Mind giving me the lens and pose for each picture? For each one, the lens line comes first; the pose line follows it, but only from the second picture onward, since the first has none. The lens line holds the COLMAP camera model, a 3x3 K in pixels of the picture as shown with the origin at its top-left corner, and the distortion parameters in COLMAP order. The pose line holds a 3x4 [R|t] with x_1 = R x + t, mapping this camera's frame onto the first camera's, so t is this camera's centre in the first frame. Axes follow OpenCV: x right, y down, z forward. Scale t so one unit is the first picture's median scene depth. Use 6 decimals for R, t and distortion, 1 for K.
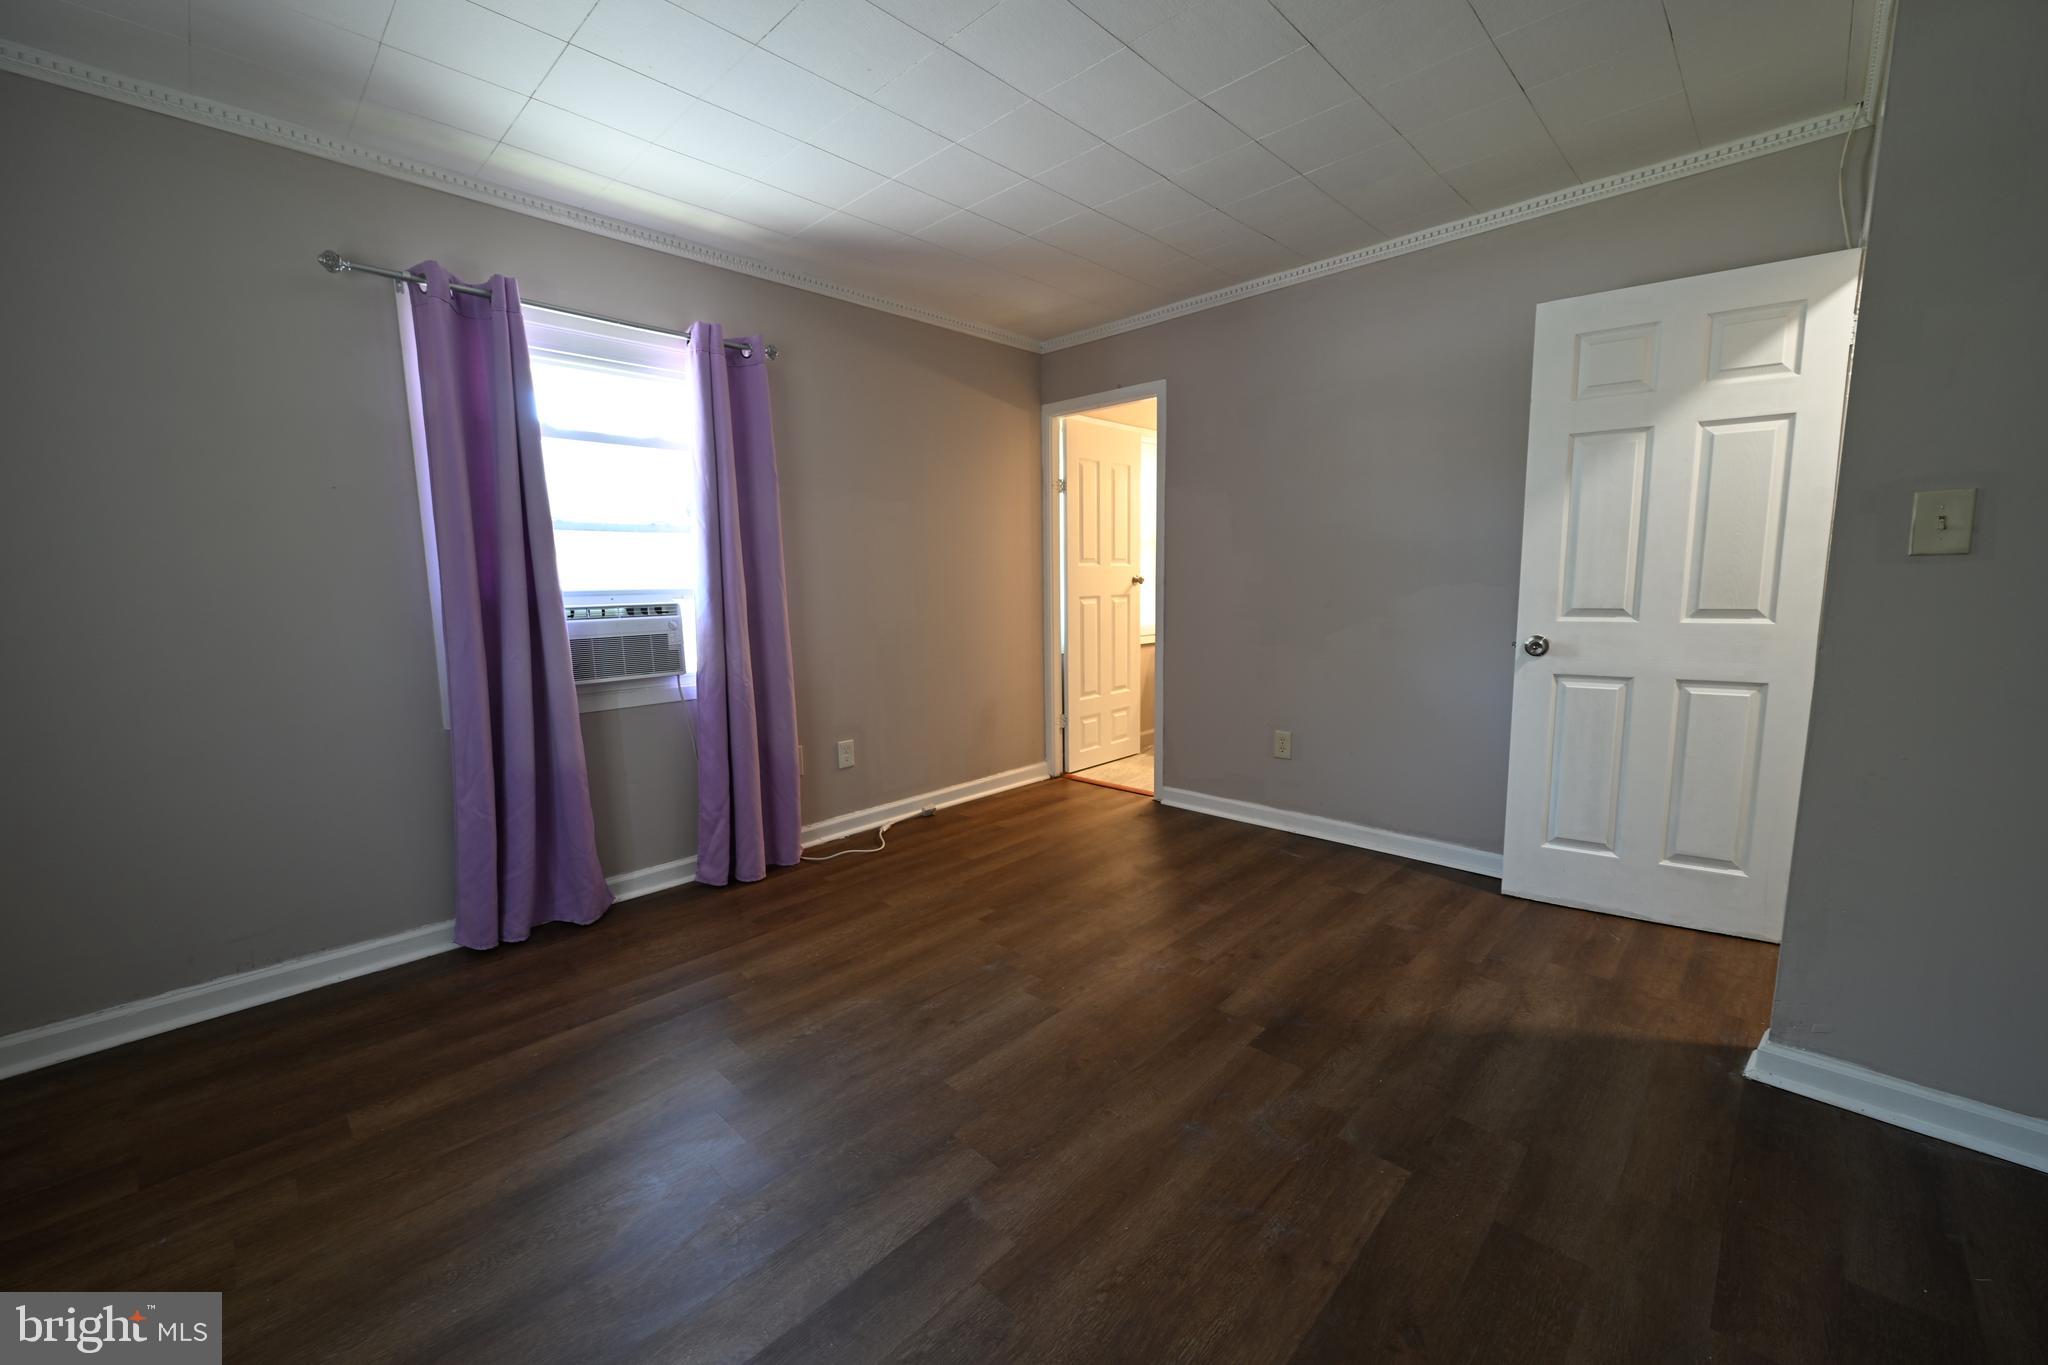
lens RADIAL K [[795.8, 0, 1030.6], [0, 795.8, 680.6], [0, 0, 1]] dist [-0.002209, -0.000038]
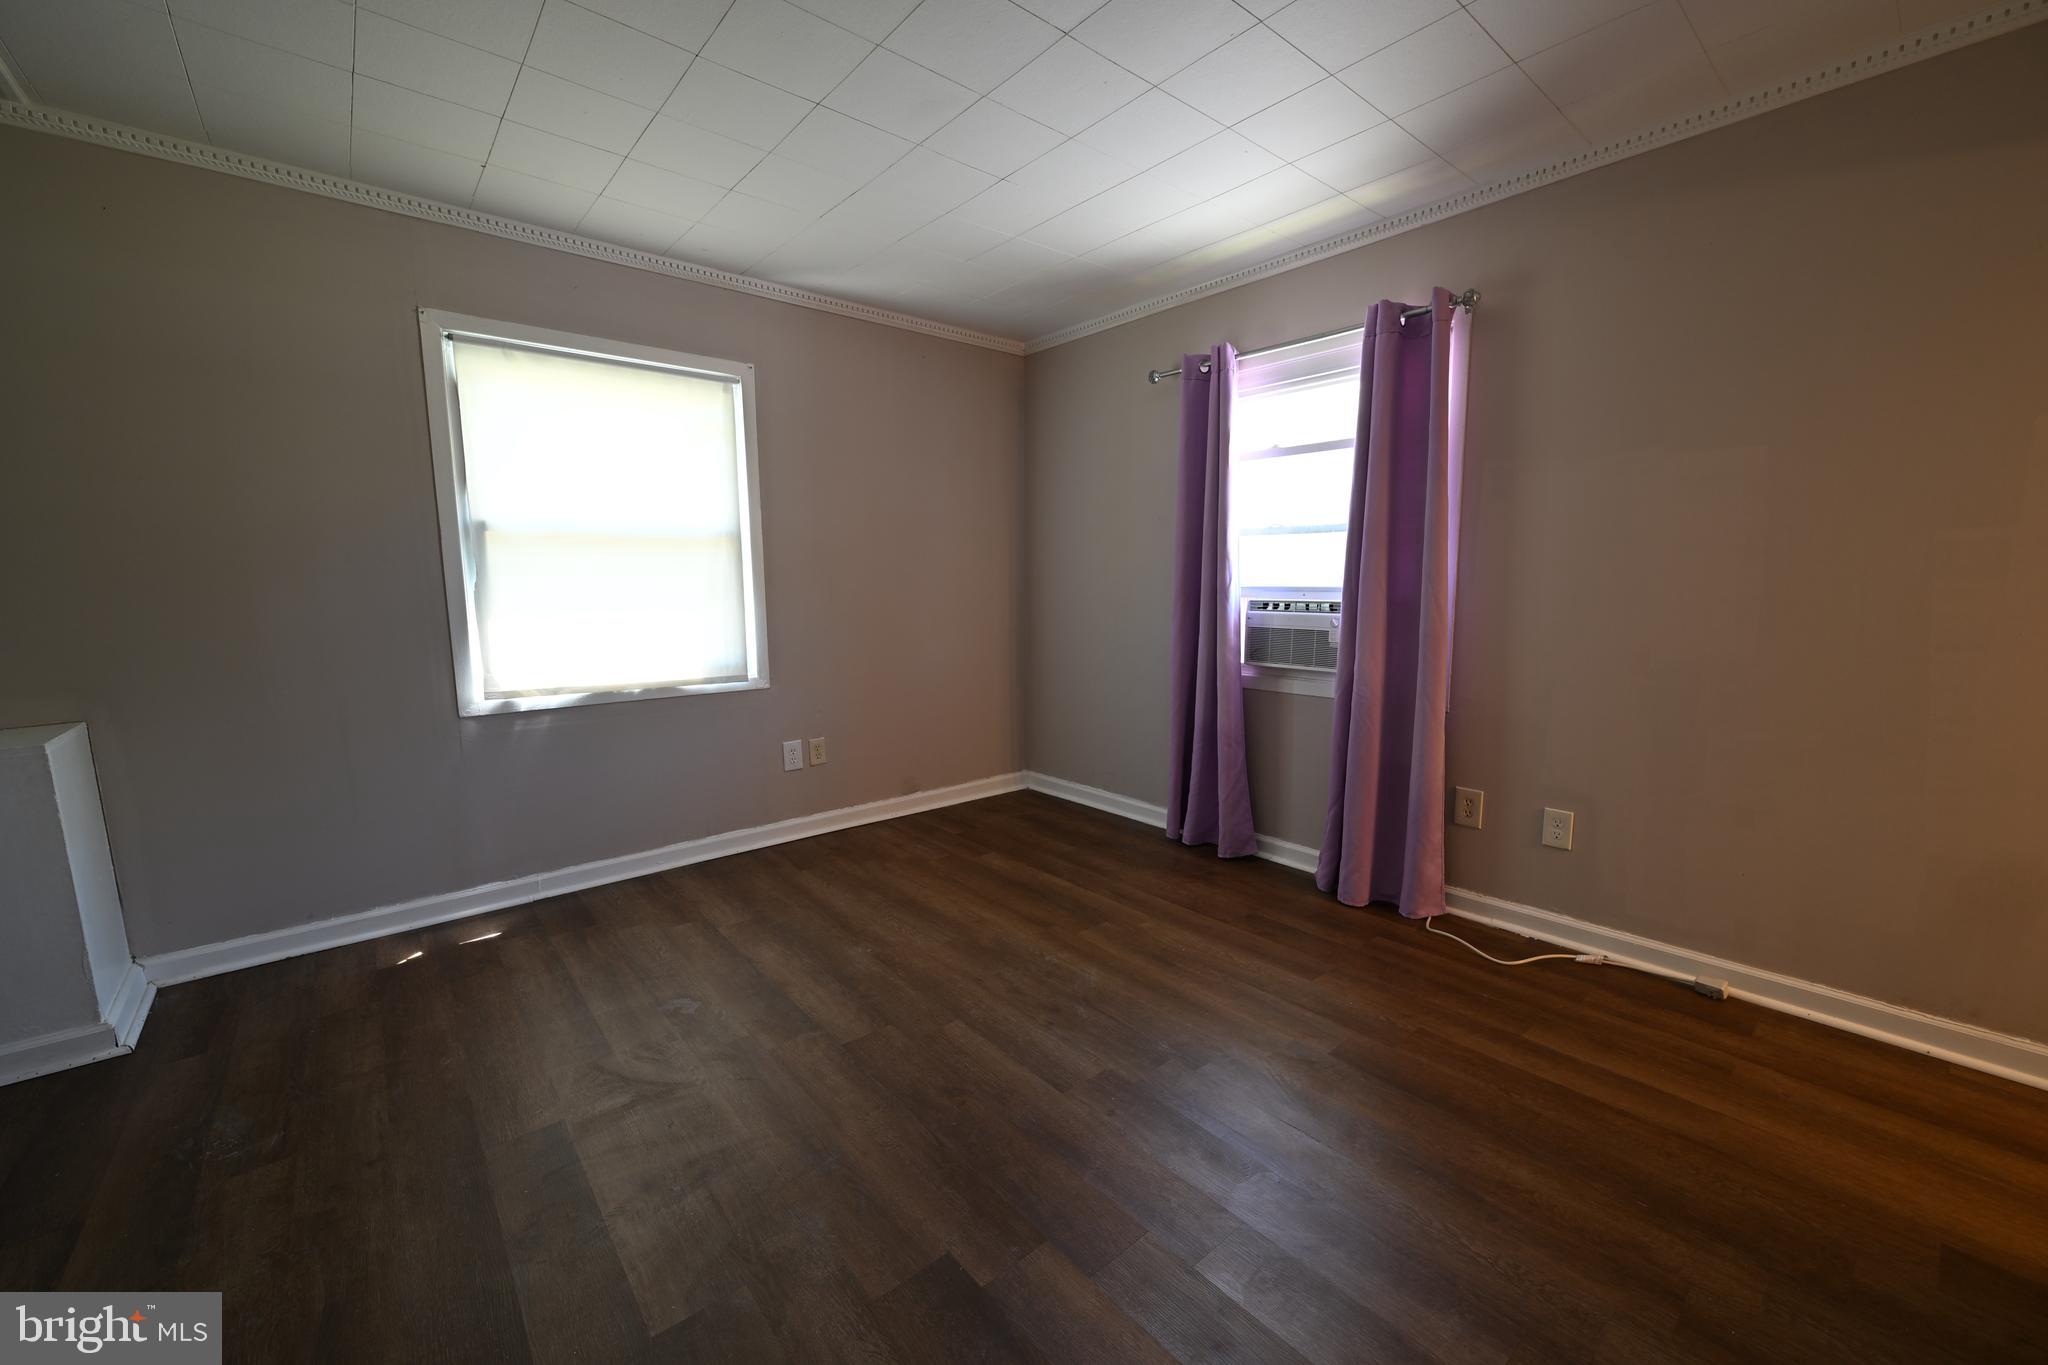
lens RADIAL K [[795.8, 0, 1030.6], [0, 795.8, 680.6], [0, 0, 1]] dist [-0.002209, -0.000038]
pose [[-0.098356, 0.144462, -0.984610, 0.618404], [-0.120793, 0.980359, 0.155904, -0.113173], [0.987793, 0.134268, -0.078974, 0.734489]]
